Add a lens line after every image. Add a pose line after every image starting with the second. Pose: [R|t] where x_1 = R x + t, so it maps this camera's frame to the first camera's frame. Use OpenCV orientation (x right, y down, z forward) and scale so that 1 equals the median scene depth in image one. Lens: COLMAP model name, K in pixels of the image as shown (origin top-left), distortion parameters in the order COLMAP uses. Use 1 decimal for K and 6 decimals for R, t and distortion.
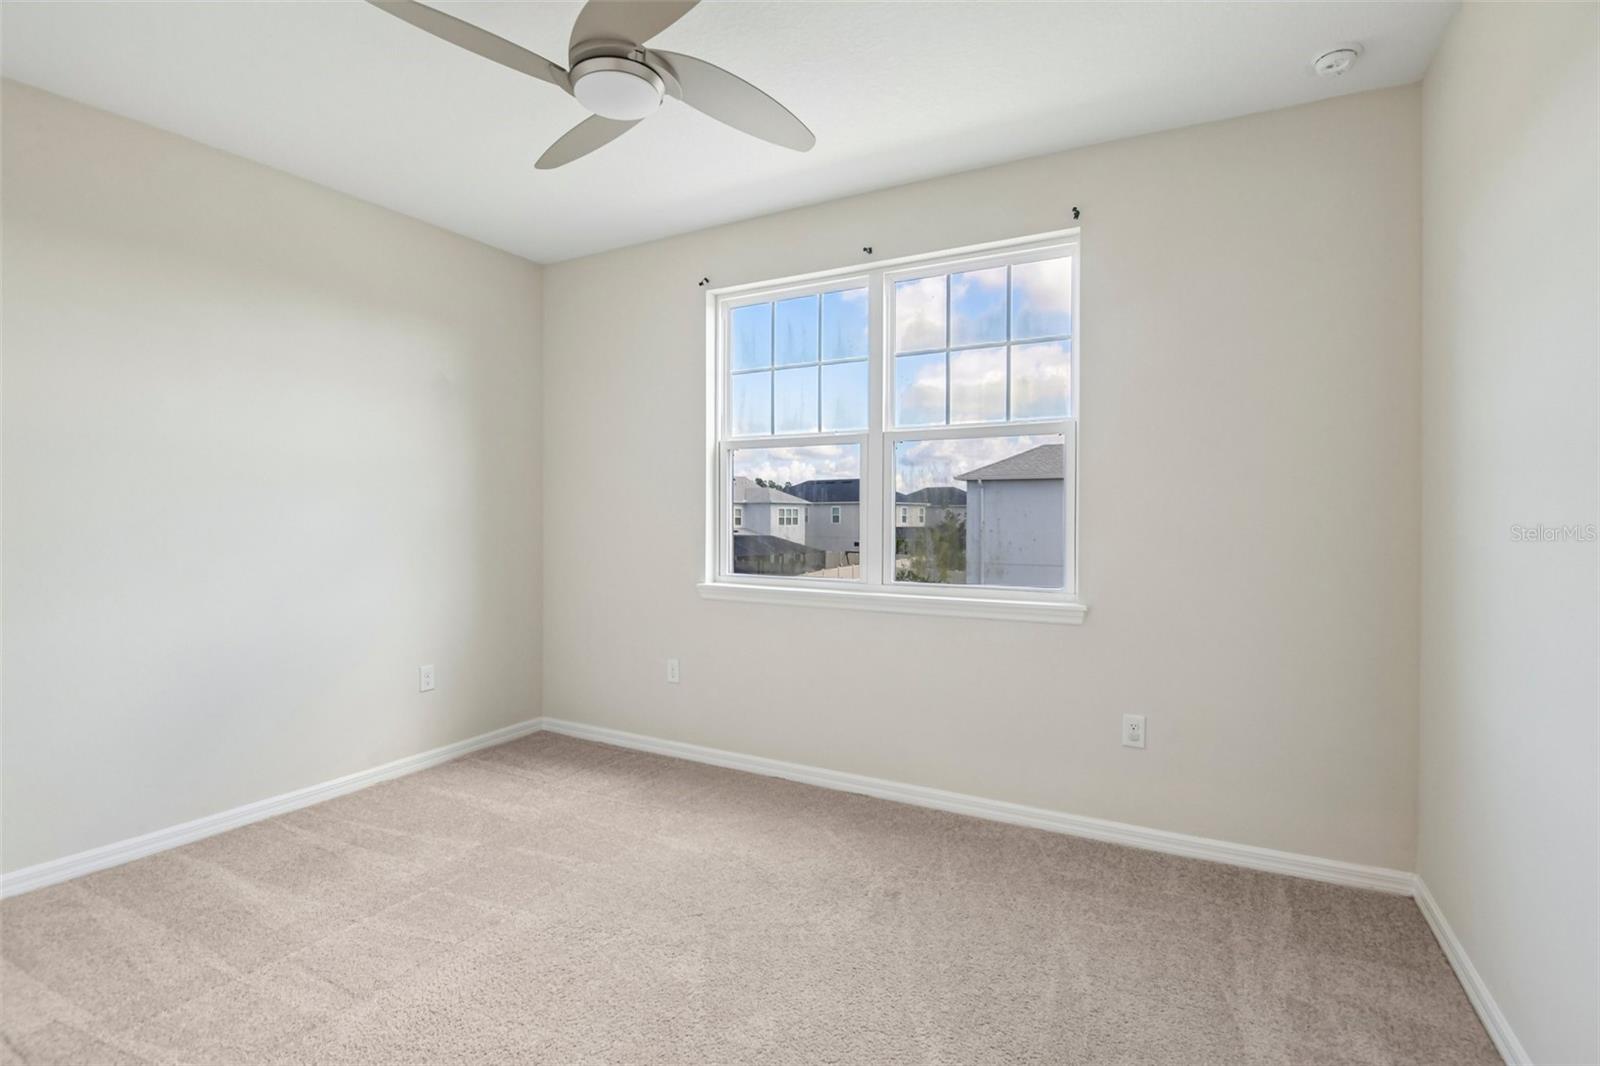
lens RADIAL K [[764.6, 0, 798.7], [0, 764.6, 528.9], [0, 0, 1]] dist [-0.016347, -0.000779]
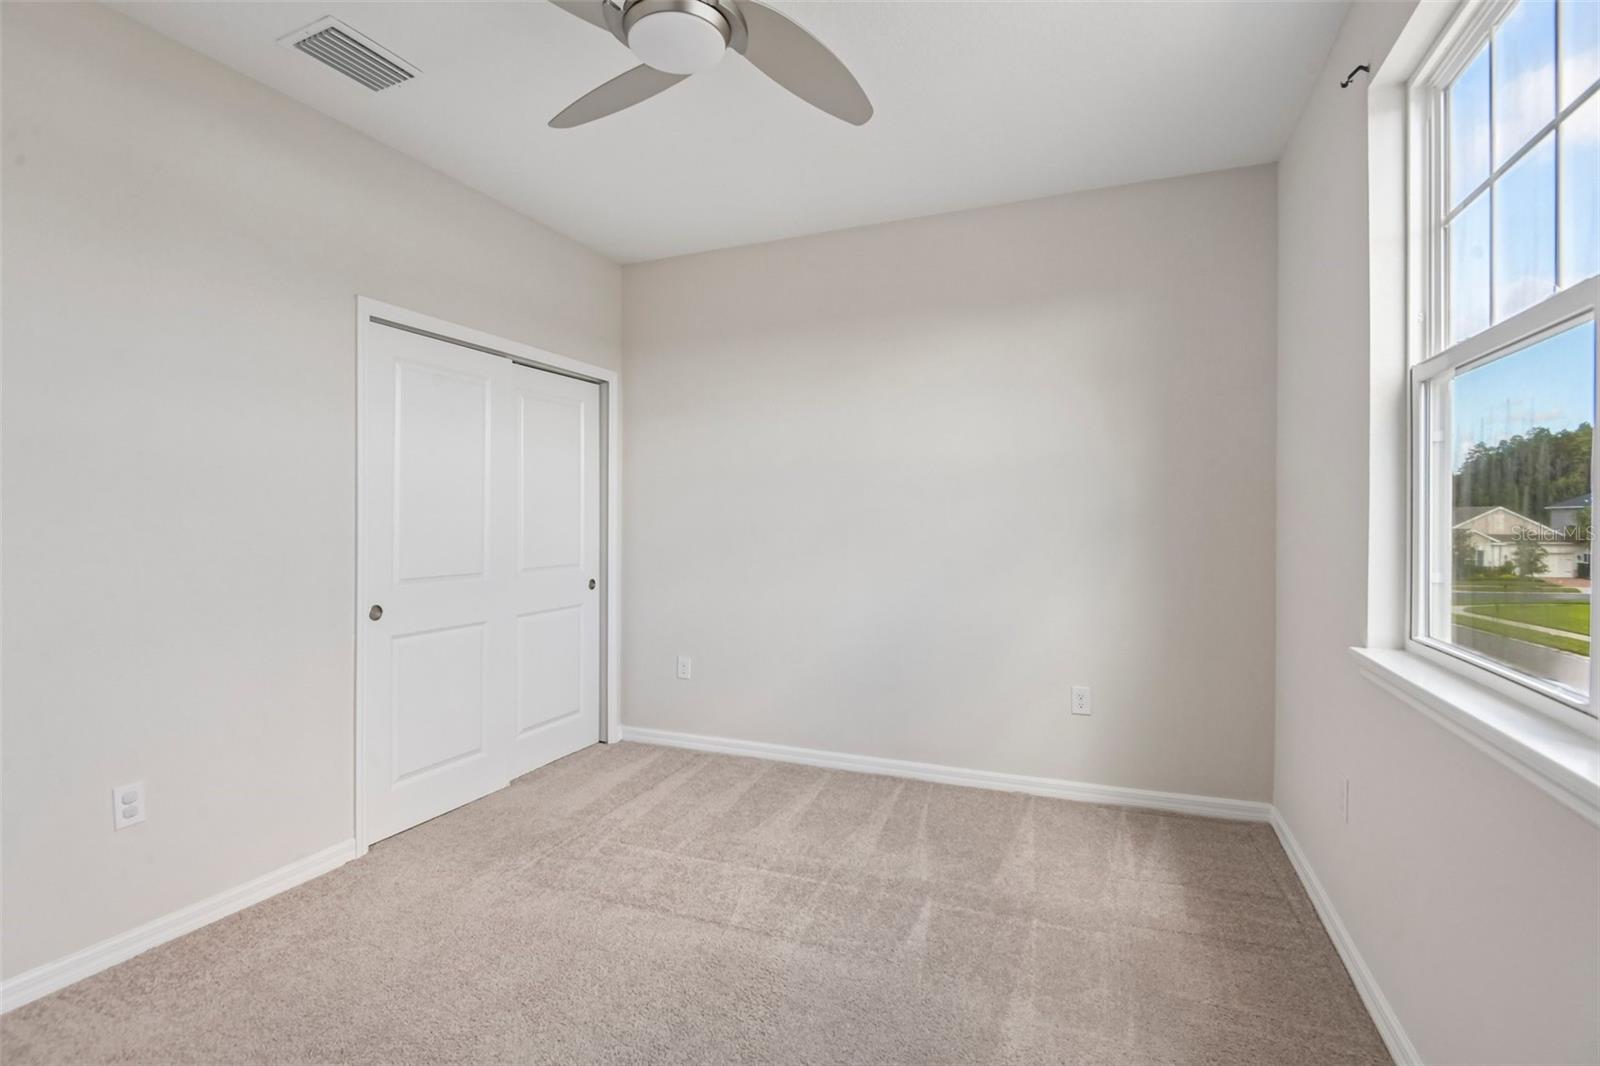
lens RADIAL K [[764.6, 0, 800.6], [0, 764.6, 509.3], [0, 0, 1]] dist [-0.016347, -0.000779]
pose [[0.090236, -0.013725, -0.995826, 0.386131], [-0.008474, 0.999858, -0.014549, -0.010337], [0.995884, 0.009752, 0.090107, 0.617268]]
